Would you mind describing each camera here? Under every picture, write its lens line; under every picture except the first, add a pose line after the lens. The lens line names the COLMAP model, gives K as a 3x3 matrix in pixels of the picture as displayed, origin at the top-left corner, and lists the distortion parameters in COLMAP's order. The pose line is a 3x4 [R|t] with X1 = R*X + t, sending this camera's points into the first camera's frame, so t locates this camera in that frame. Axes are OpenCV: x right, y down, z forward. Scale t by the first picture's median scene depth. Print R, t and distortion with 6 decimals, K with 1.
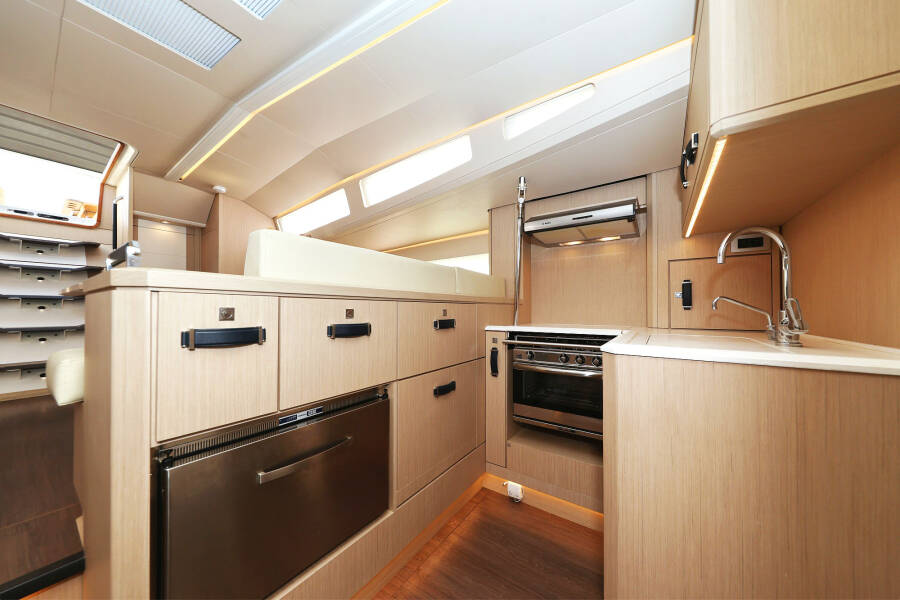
lens RADIAL K [[295.0, 0, 471.3], [0, 295.0, 305.8], [0, 0, 1]] dist [0.001154, 0.000077]
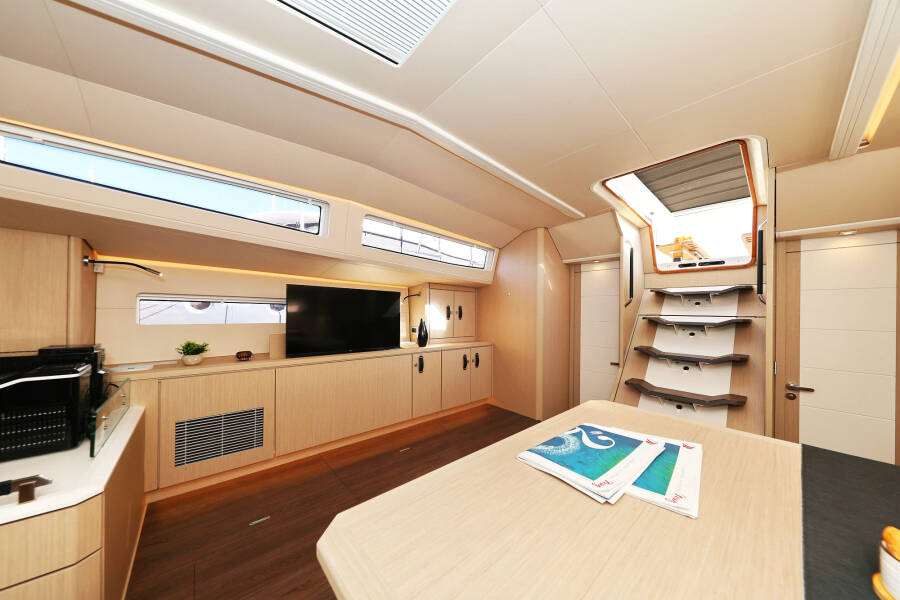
lens RADIAL K [[289.5, 0, 464.7], [0, 289.5, 311.6], [0, 0, 1]] dist [-0.001006, -0.000148]
pose [[-0.251980, -0.001115, -0.967732, -0.425056], [-0.003837, 0.999993, -0.000153, -0.176645], [0.967725, 0.003674, -0.251982, 0.585431]]
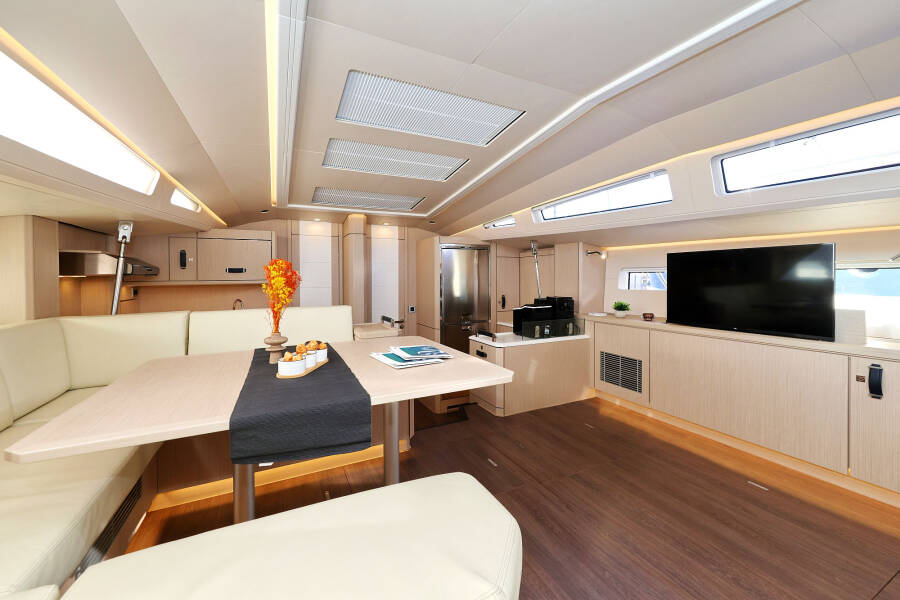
lens RADIAL K [[359.8, 0, 457.5], [0, 359.8, 282.2], [0, 0, 1]] dist [0.000013, -0.000005]
pose [[-0.857658, 0.004838, 0.514198, -1.159911], [0.003947, 0.999988, -0.002825, -0.165270], [-0.514206, -0.000394, -0.857667, 1.176969]]
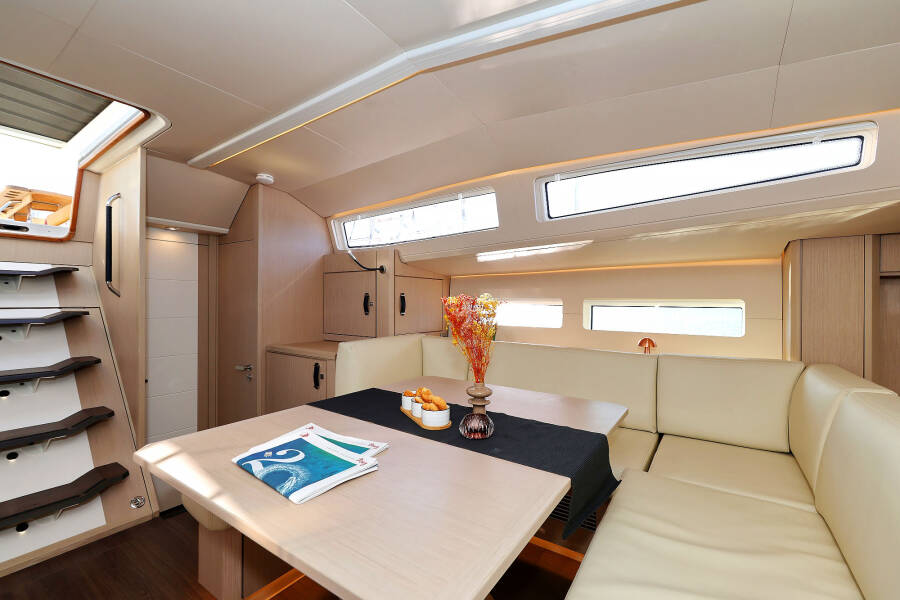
lens RADIAL K [[386.4, 0, 469.1], [0, 386.4, 296.6], [0, 0, 1]] dist [-0.002279, -0.000145]
pose [[0.999850, 0.011765, 0.012678, -0.577539], [-0.011817, 0.999922, 0.004058, -0.208250], [-0.012629, -0.004207, 0.999911, 0.244349]]
